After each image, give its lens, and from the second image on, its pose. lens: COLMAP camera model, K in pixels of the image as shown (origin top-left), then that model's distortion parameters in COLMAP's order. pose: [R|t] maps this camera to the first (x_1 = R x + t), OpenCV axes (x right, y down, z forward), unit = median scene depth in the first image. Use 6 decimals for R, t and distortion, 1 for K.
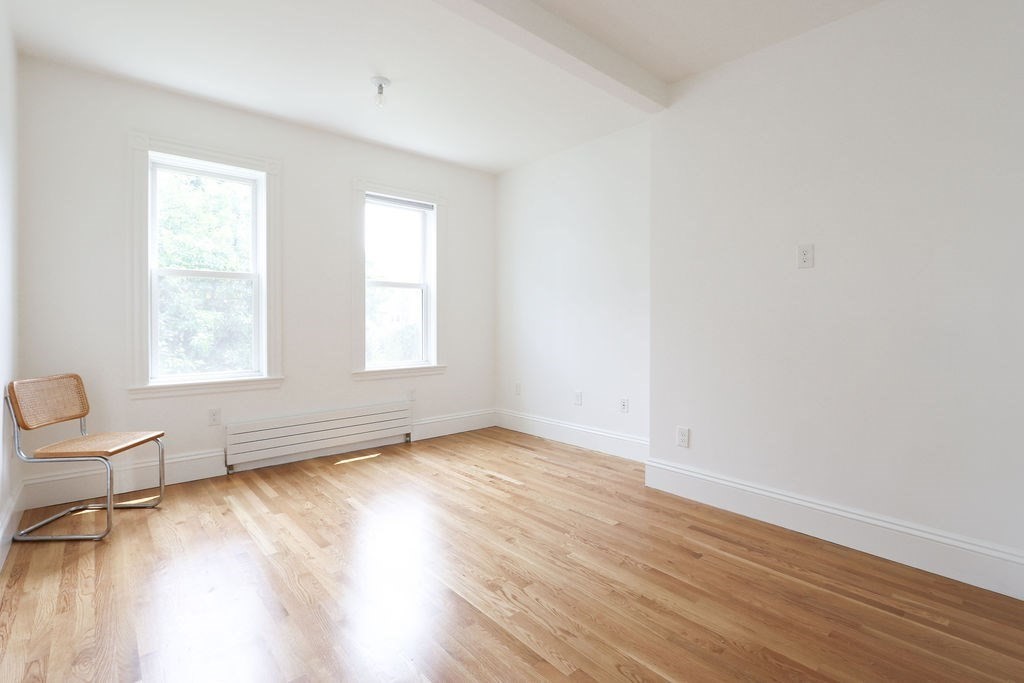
lens RADIAL K [[483.3, 0, 513.5], [0, 483.3, 337.5], [0, 0, 1]] dist [-0.018439, 0.000182]
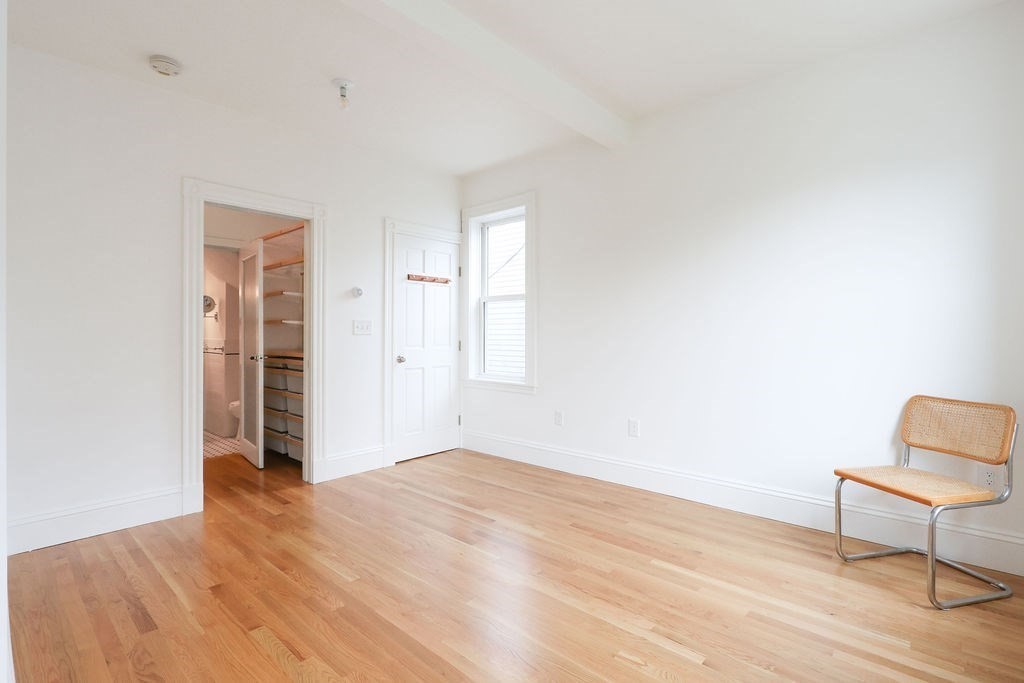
lens RADIAL K [[483.3, 0, 513.5], [0, 483.3, 337.5], [0, 0, 1]] dist [-0.018439, 0.000182]
pose [[-0.993142, -0.002117, -0.116892, -0.073366], [-0.004210, 0.999835, 0.017660, -0.042621], [0.116836, 0.018031, -0.992988, 1.751613]]
